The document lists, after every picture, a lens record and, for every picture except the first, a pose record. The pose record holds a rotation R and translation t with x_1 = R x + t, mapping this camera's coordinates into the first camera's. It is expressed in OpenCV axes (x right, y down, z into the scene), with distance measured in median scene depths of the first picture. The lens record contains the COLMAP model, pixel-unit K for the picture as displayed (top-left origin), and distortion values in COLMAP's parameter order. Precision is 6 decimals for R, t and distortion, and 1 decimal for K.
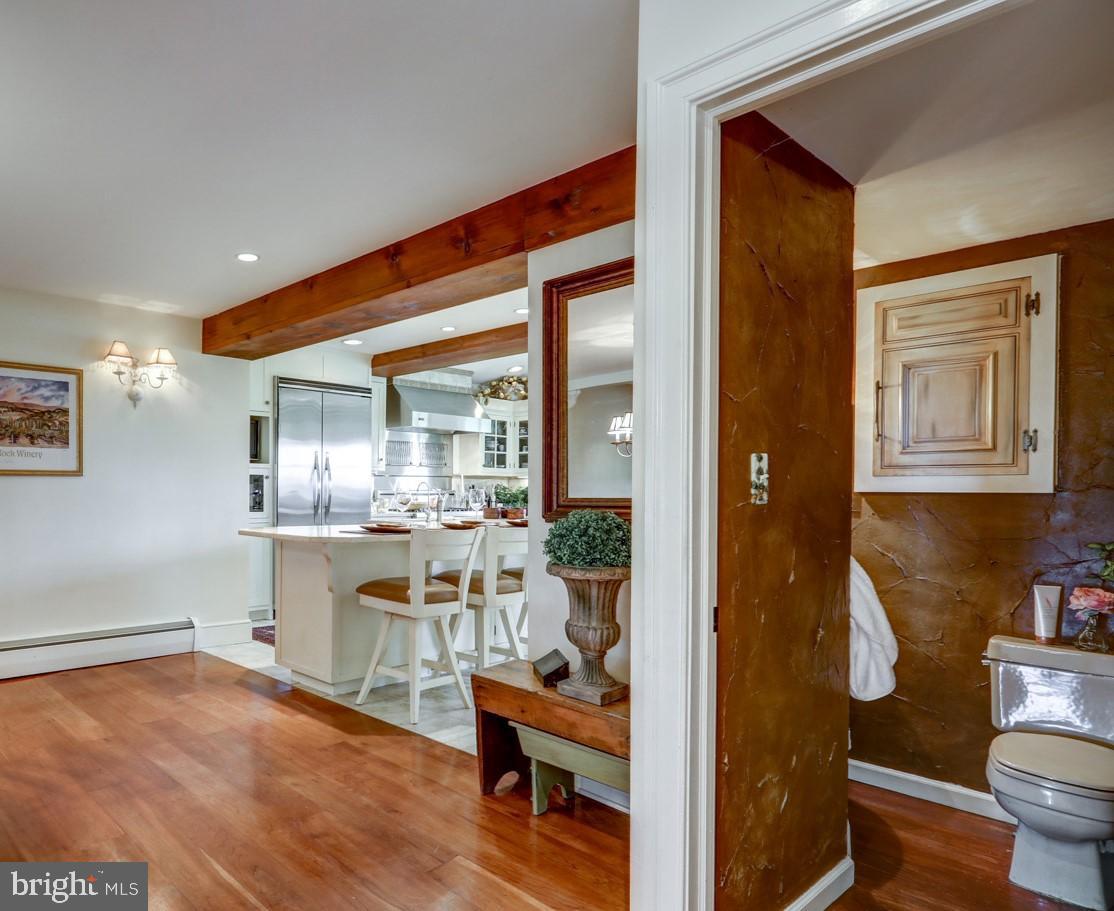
lens RADIAL K [[710.7, 0, 369.3], [0, 710.7, 502.1], [0, 0, 1]] dist [-0.002919, 0.000708]
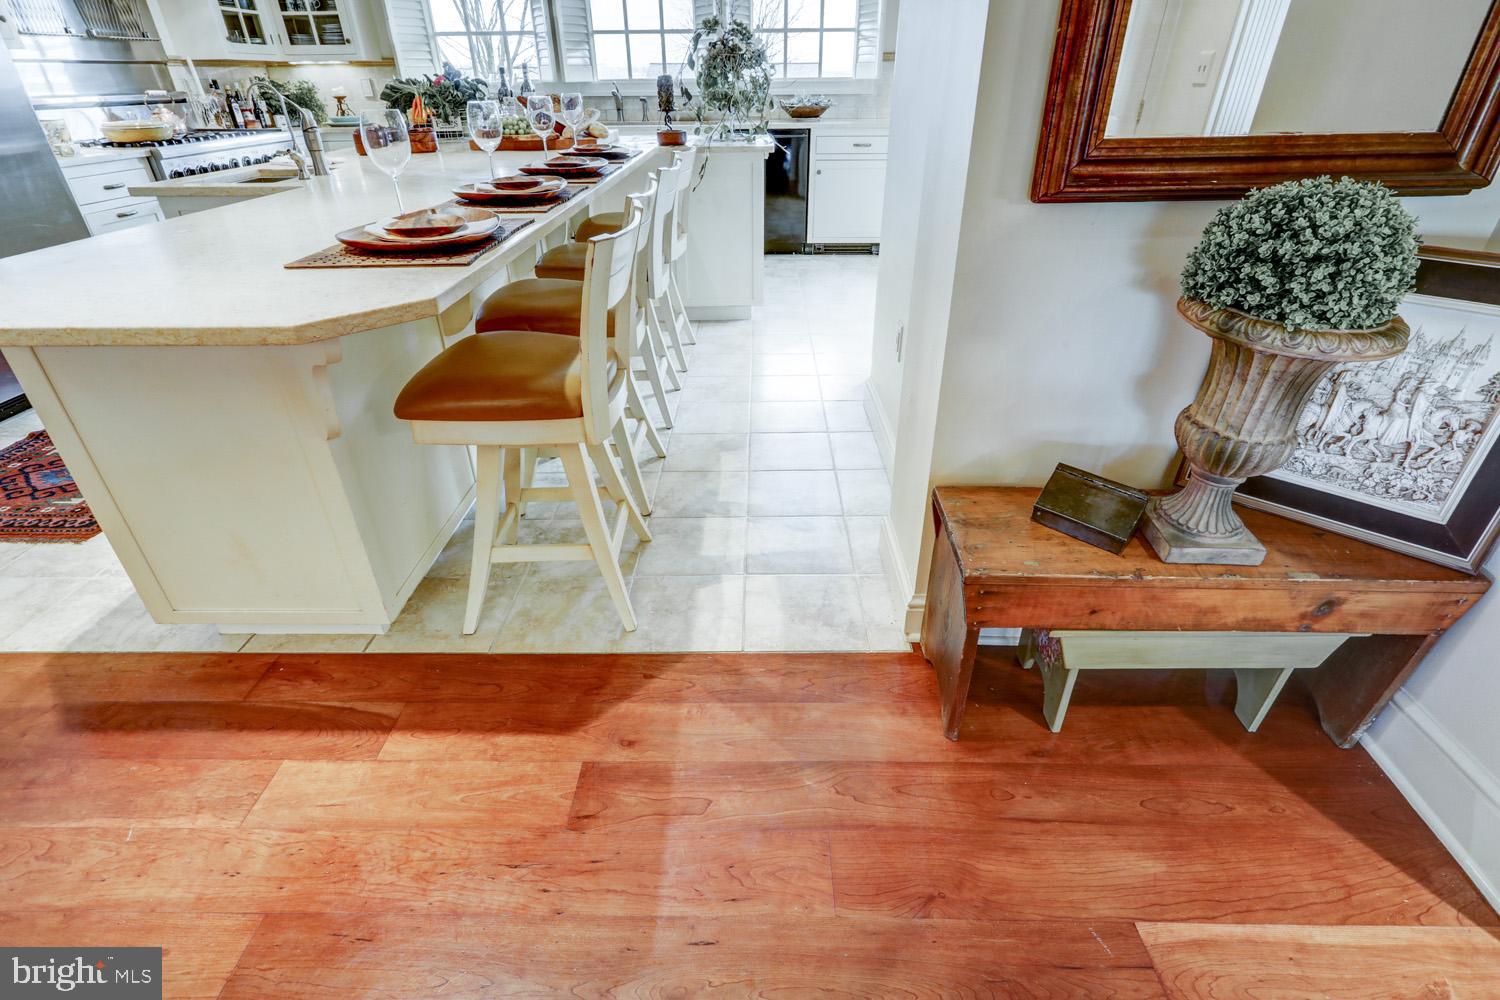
lens RADIAL K [[709.0, 0, 747.9], [0, 709.0, 495.6], [0, 0, 1]] dist [-0.002177, 0.000293]
pose [[0.647055, -0.399310, 0.649516, -0.084391], [0.024617, 0.862385, 0.505654, -0.015480], [-0.762046, -0.311197, 0.567841, 0.312968]]
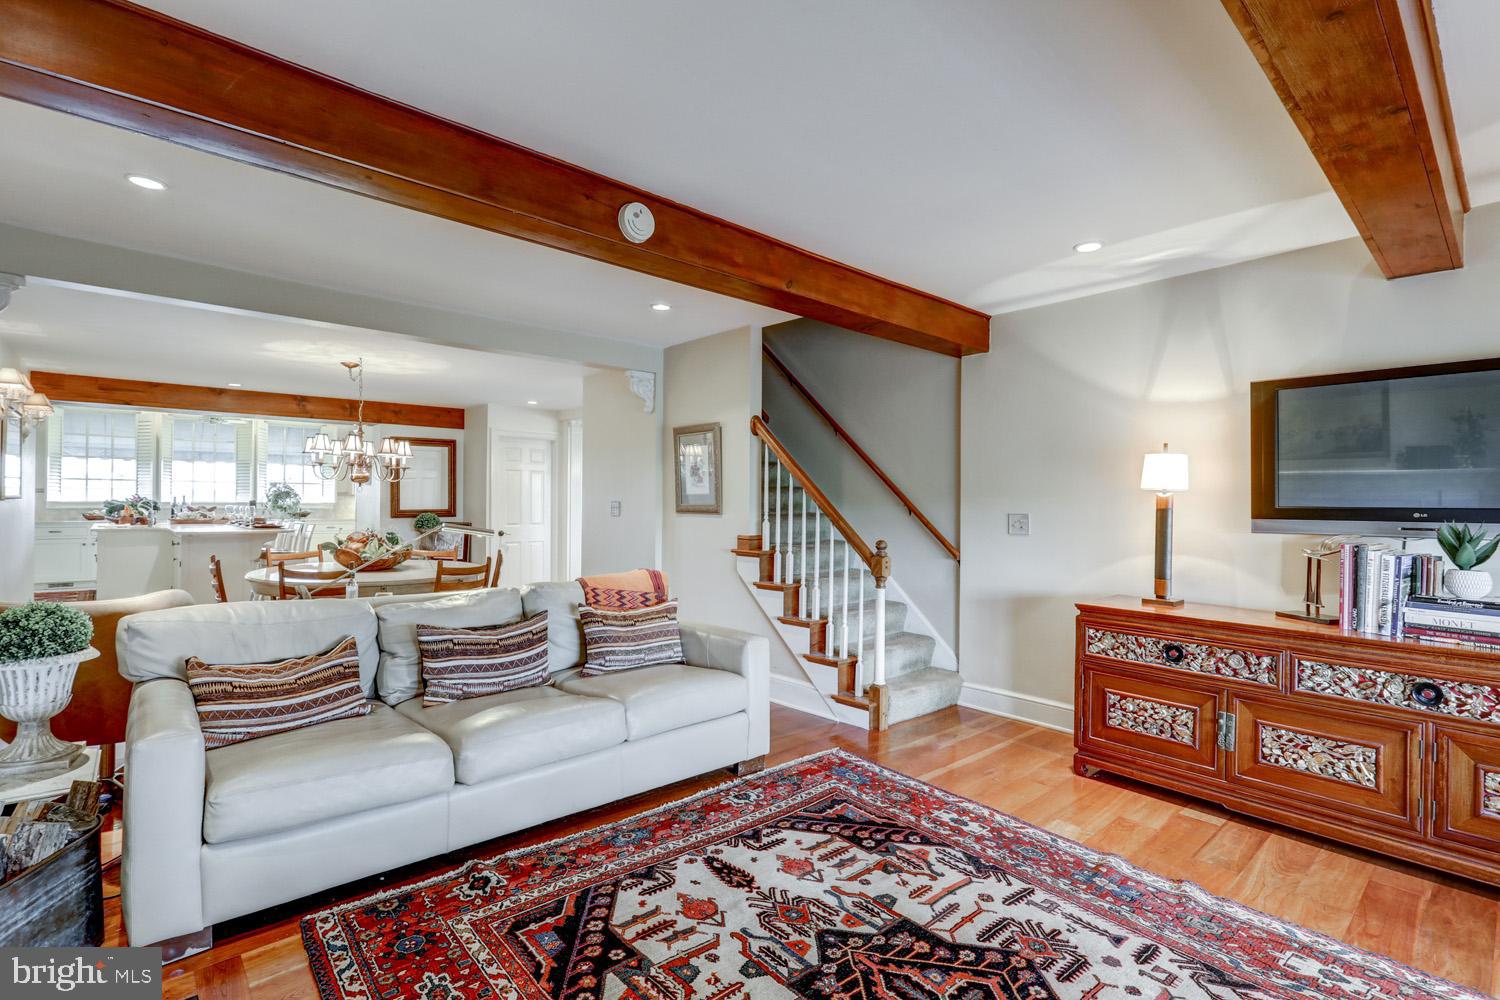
lens RADIAL K [[709.0, 0, 755.6], [0, 709.0, 497.7], [0, 0, 1]] dist [-0.002177, 0.000293]
pose [[-0.045405, -0.000911, 0.998968, -1.043014], [0.009166, 0.999957, 0.001329, -0.017142], [-0.998927, 0.009217, -0.045395, -0.144230]]
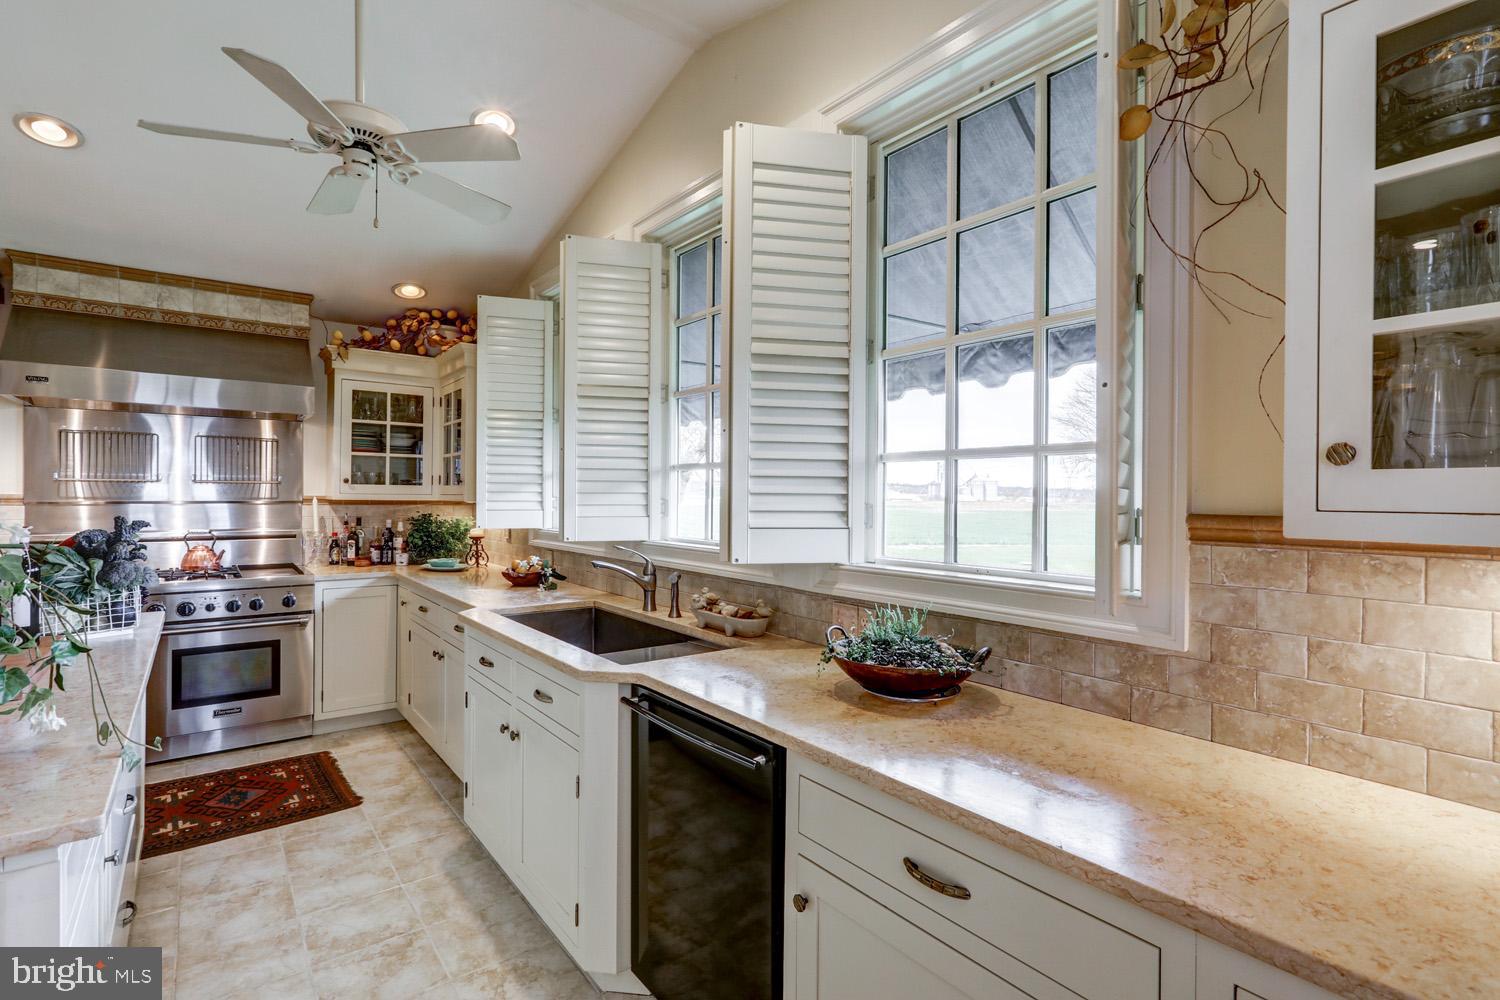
lens RADIAL K [[709.0, 0, 745.9], [0, 709.0, 496.8], [0, 0, 1]] dist [-0.002177, 0.000293]
pose [[0.999643, 0.002909, -0.026541, 0.521676], [-0.003312, 0.999880, -0.015160, -0.037652], [0.026494, 0.015242, 0.999533, 0.565889]]
